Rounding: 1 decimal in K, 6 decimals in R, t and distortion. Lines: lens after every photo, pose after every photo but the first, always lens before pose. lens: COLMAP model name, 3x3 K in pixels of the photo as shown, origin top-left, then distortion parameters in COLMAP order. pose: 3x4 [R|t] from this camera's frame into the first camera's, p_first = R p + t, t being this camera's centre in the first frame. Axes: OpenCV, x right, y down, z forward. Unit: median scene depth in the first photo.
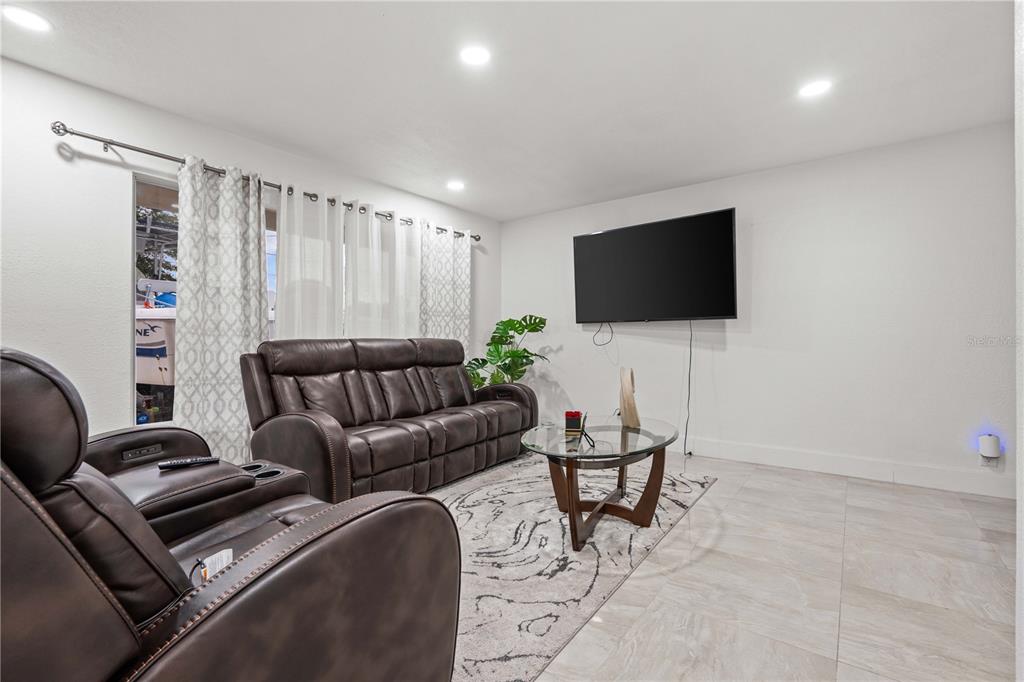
lens RADIAL K [[460.8, 0, 513.1], [0, 460.8, 341.6], [0, 0, 1]] dist [-0.002907, 0.000549]
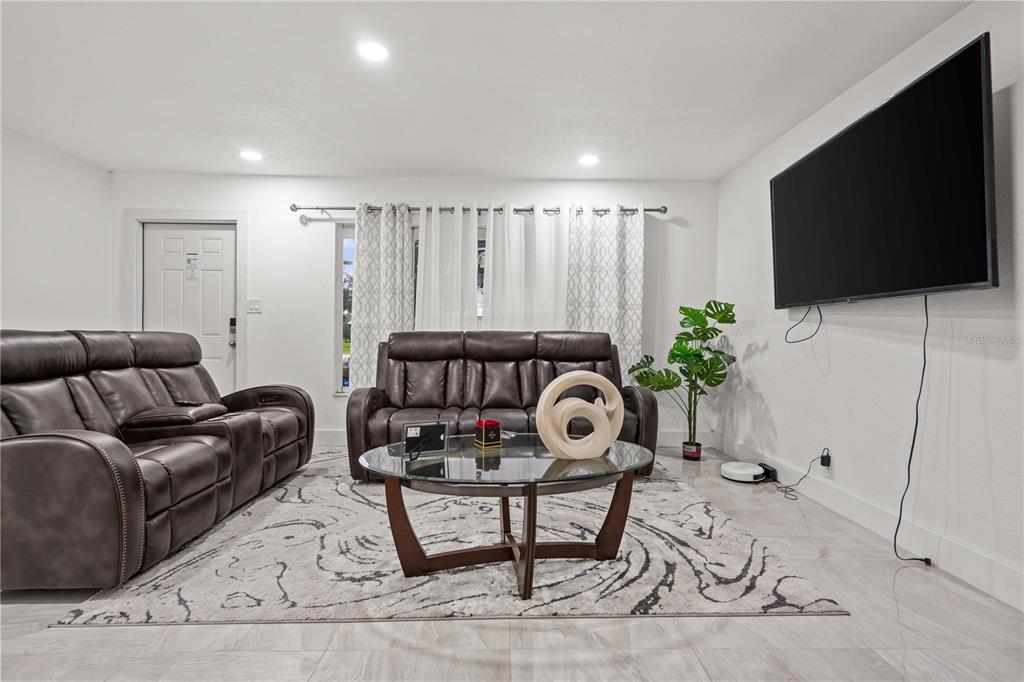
lens RADIAL K [[460.8, 0, 513.1], [0, 460.8, 341.6], [0, 0, 1]] dist [-0.002907, 0.000549]
pose [[0.612604, 0.019553, -0.790148, 0.529210], [-0.008782, 0.999801, 0.017932, -0.001504], [0.790341, -0.004046, 0.612654, 0.356581]]
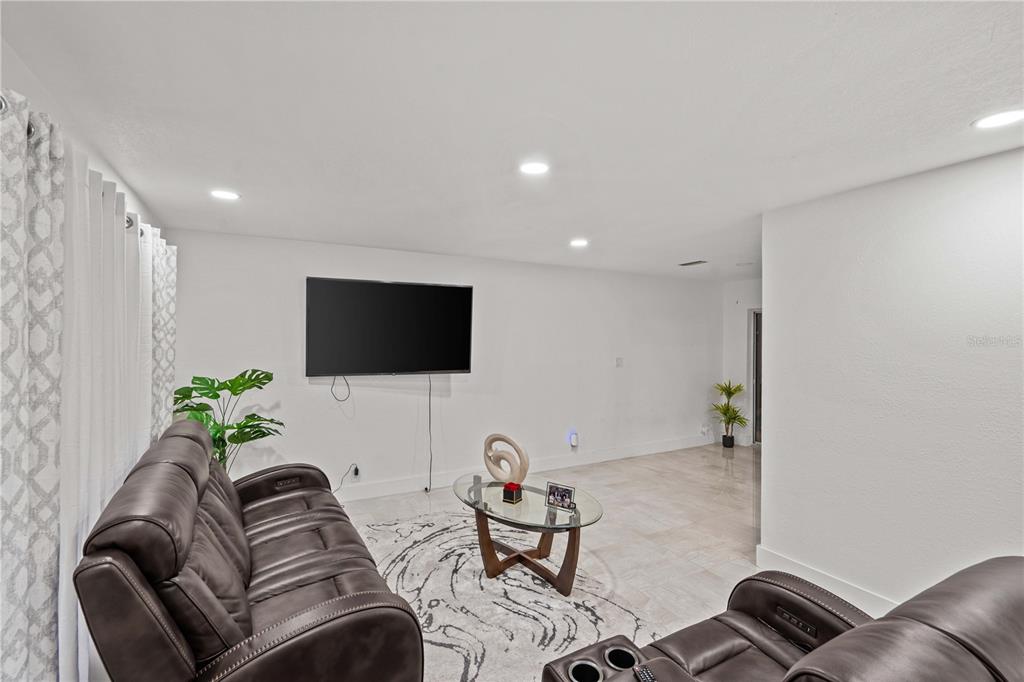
lens RADIAL K [[460.8, 0, 513.1], [0, 460.8, 341.6], [0, 0, 1]] dist [-0.002907, 0.000549]
pose [[0.414392, 0.002609, 0.910095, -0.600459], [-0.006764, 0.999977, 0.000213, -0.132323], [-0.910073, -0.006244, 0.414401, 0.351446]]
